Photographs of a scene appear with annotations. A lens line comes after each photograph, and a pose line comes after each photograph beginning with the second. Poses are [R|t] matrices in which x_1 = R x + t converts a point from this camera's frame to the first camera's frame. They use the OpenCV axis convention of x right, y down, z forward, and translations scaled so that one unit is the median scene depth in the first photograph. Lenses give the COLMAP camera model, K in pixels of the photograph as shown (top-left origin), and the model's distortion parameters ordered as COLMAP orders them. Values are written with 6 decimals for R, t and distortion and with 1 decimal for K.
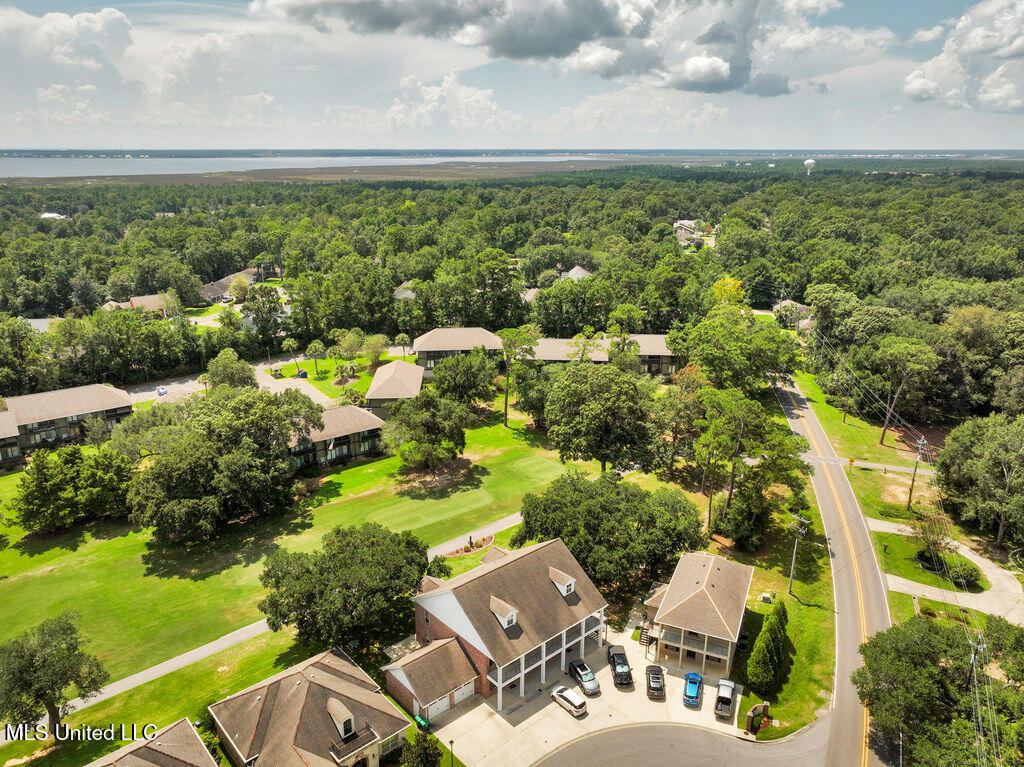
lens RADIAL K [[745.9, 0, 506.7], [0, 745.9, 390.0], [0, 0, 1]] dist [0.001506, 0.015166]
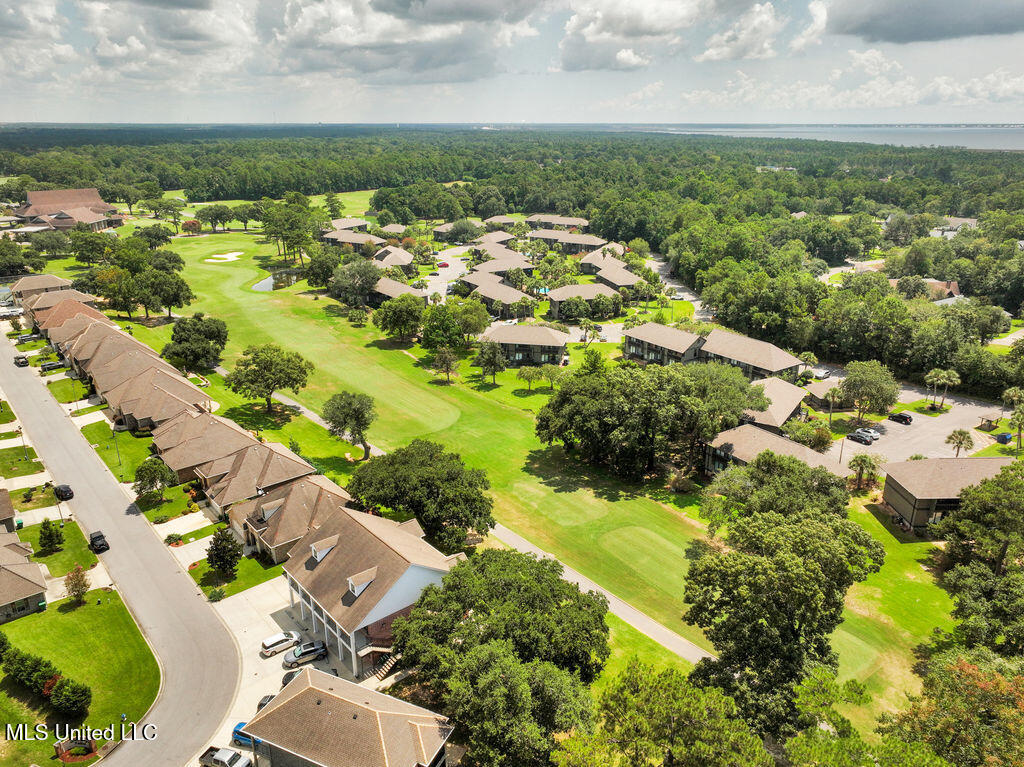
lens RADIAL K [[745.9, 0, 513.0], [0, 745.9, 383.9], [0, 0, 1]] dist [0.001506, 0.015166]
pose [[-0.027003, 0.333768, -0.942268, 0.575013], [-0.312086, 0.892682, 0.325147, -0.219925], [0.949670, 0.302849, 0.080060, 0.673775]]
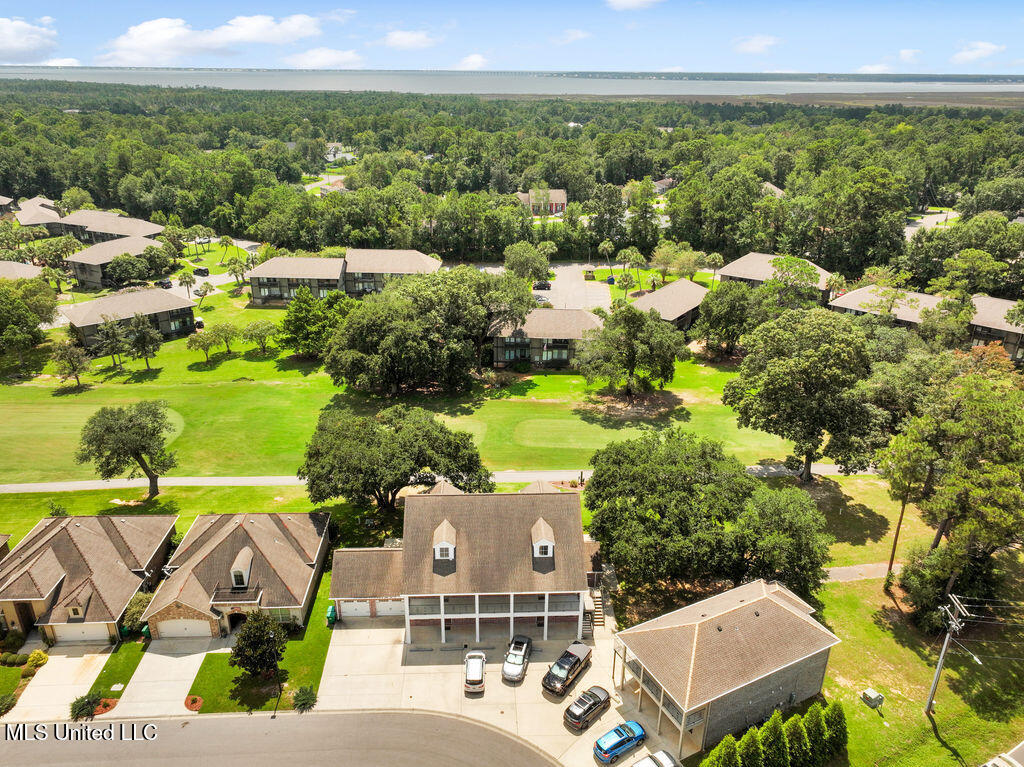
lens RADIAL K [[745.9, 0, 510.4], [0, 745.9, 380.6], [0, 0, 1]] dist [0.001506, 0.015166]
pose [[0.775727, 0.249918, -0.579473, 0.304021], [-0.205229, 0.968233, 0.142848, -0.009317], [0.596765, 0.008114, 0.802375, 0.220358]]
